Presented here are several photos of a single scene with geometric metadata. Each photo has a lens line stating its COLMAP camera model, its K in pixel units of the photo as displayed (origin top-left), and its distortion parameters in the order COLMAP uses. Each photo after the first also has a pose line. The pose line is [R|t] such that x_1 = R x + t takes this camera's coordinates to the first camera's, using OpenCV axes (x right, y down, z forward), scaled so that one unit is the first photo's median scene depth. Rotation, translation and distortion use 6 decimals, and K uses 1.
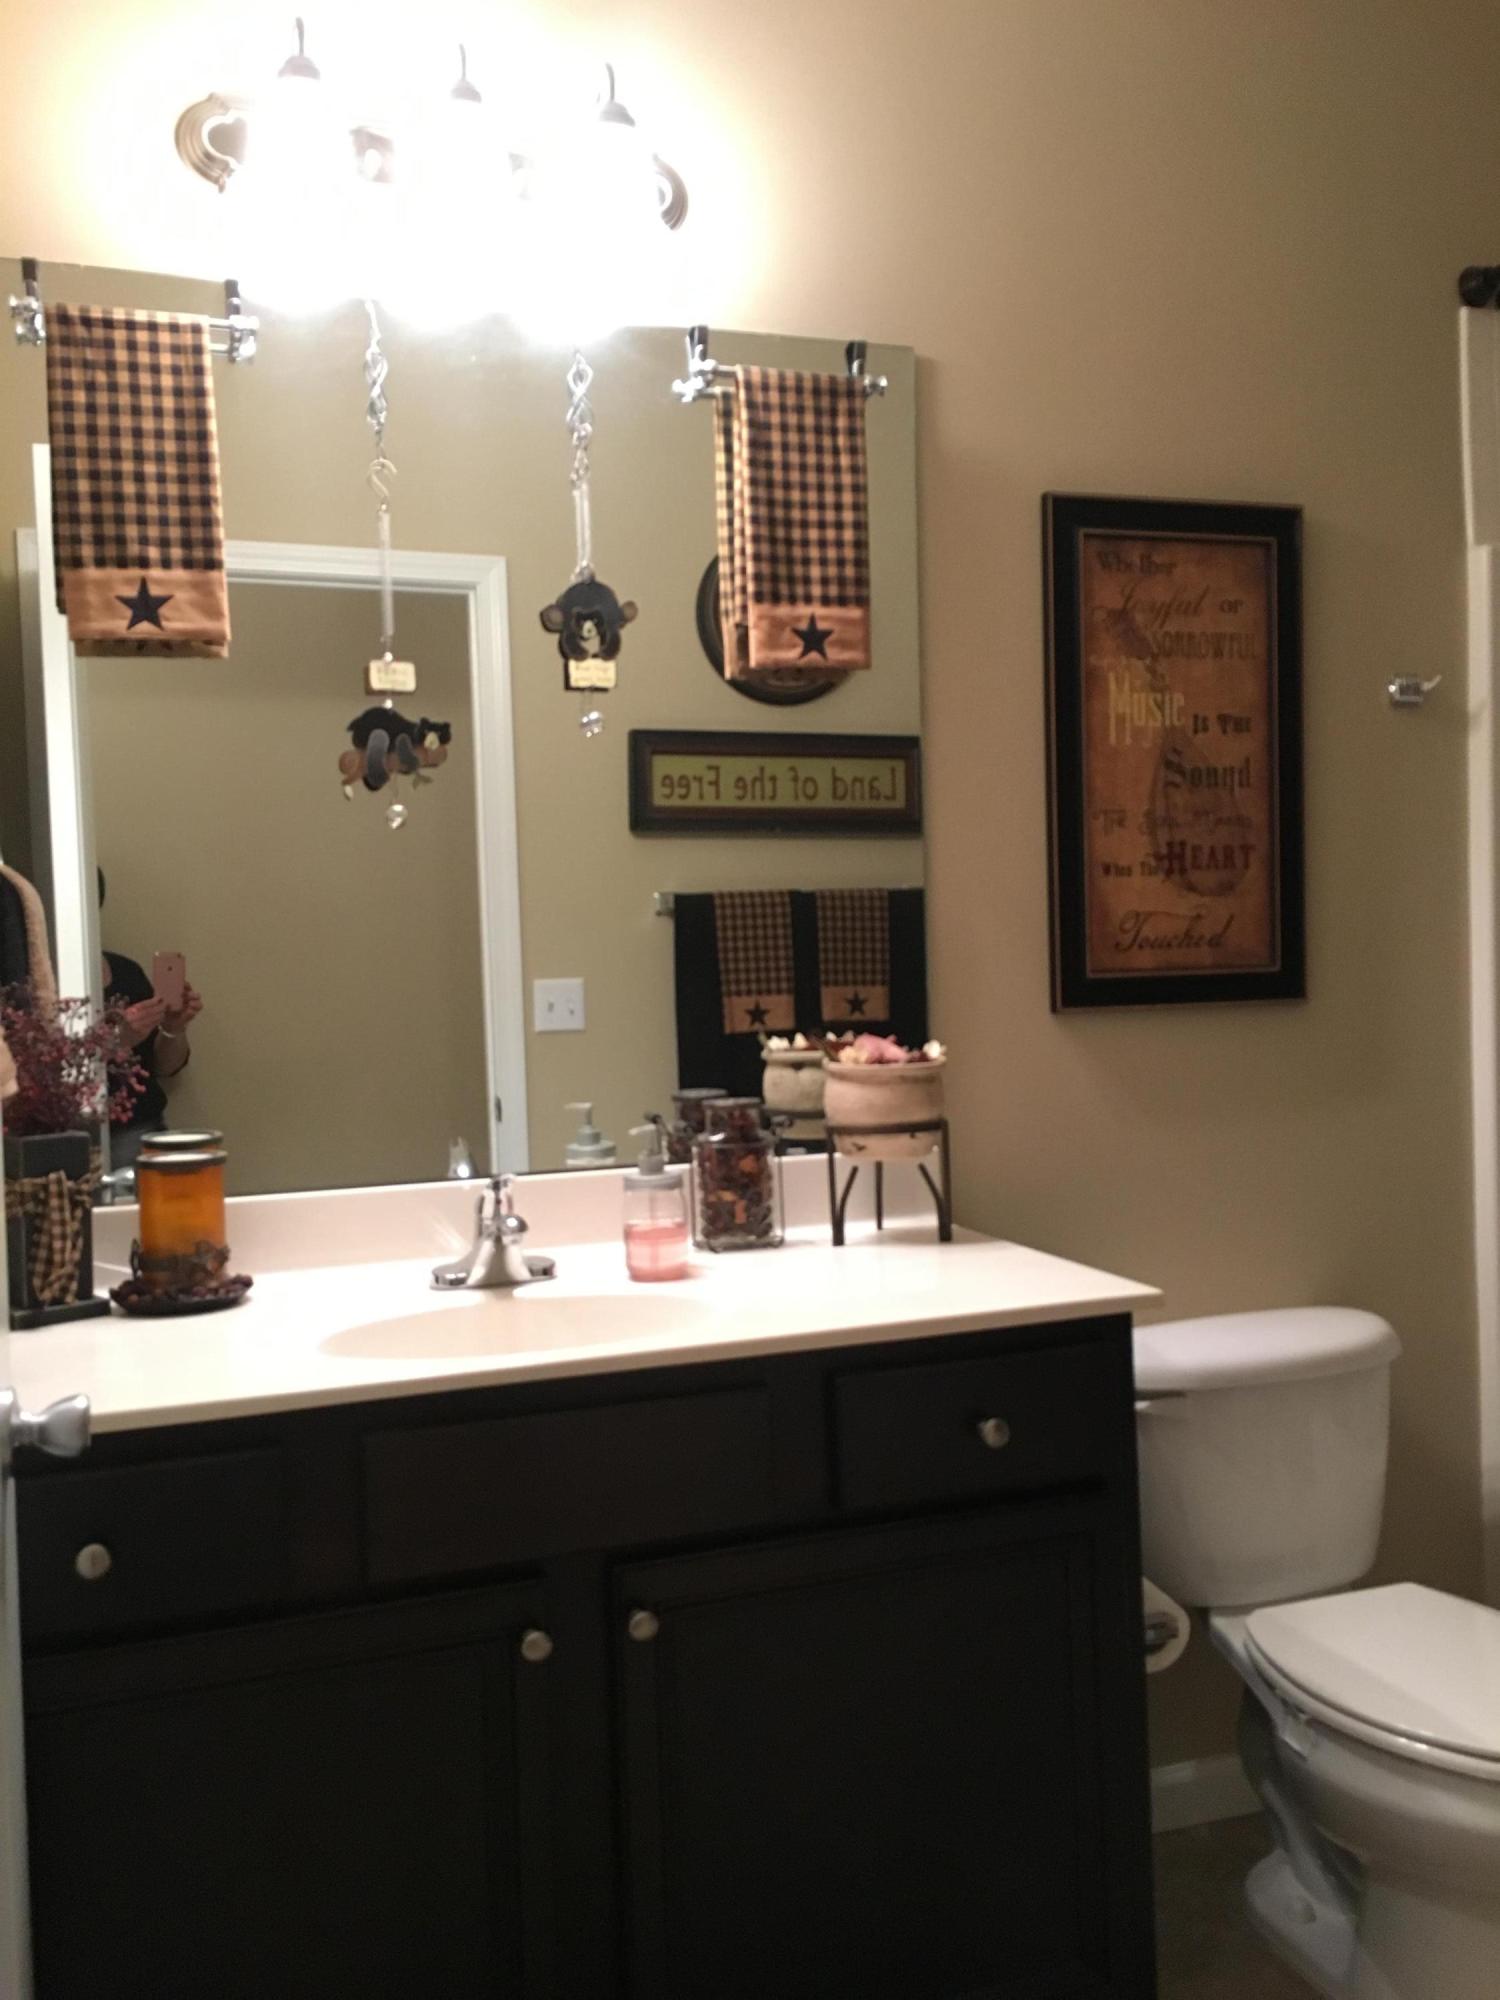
lens RADIAL K [[1701.2, 0, 759.5], [0, 1701.2, 1003.9], [0, 0, 1]] dist [0.064230, -0.093563]
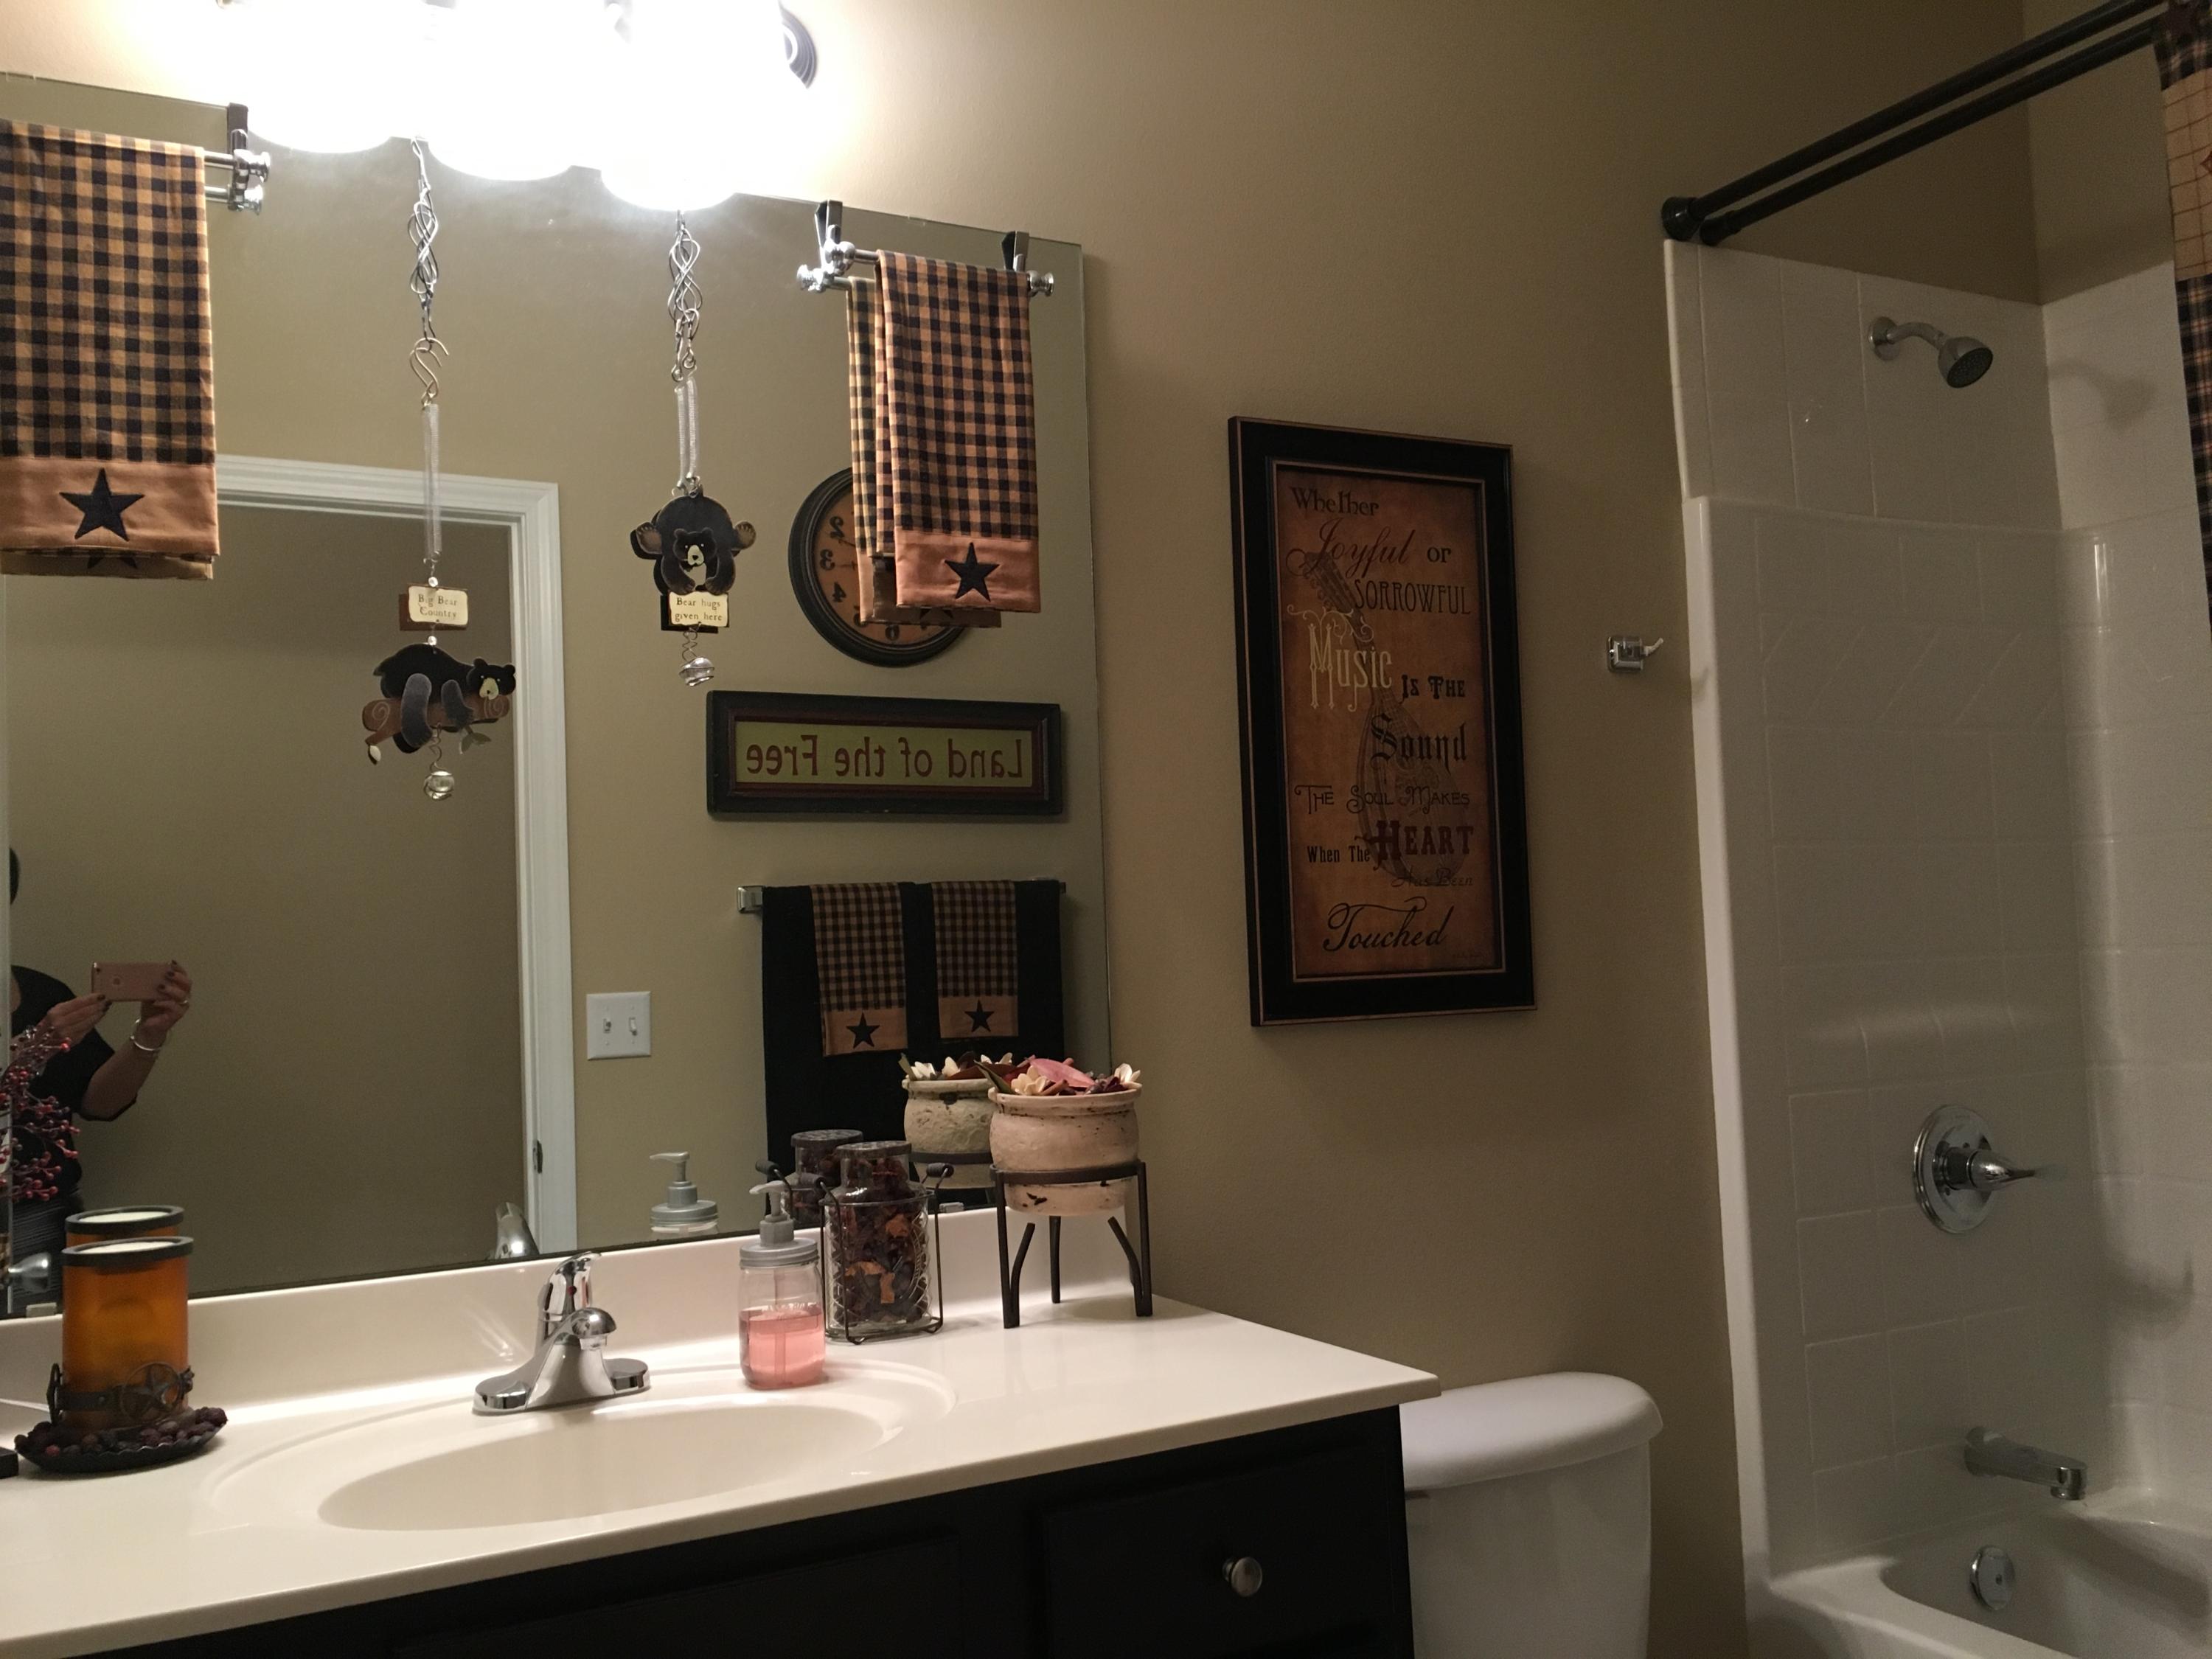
lens RADIAL K [[1881.6, 0, 1105.9], [0, 1881.6, 827.2], [0, 0, 1]] dist [0.064230, -0.093563]
pose [[0.987000, 0.001694, 0.160709, -0.051278], [0.014203, 0.995113, -0.097716, -0.002559], [-0.160089, 0.098728, 0.982153, 0.108561]]
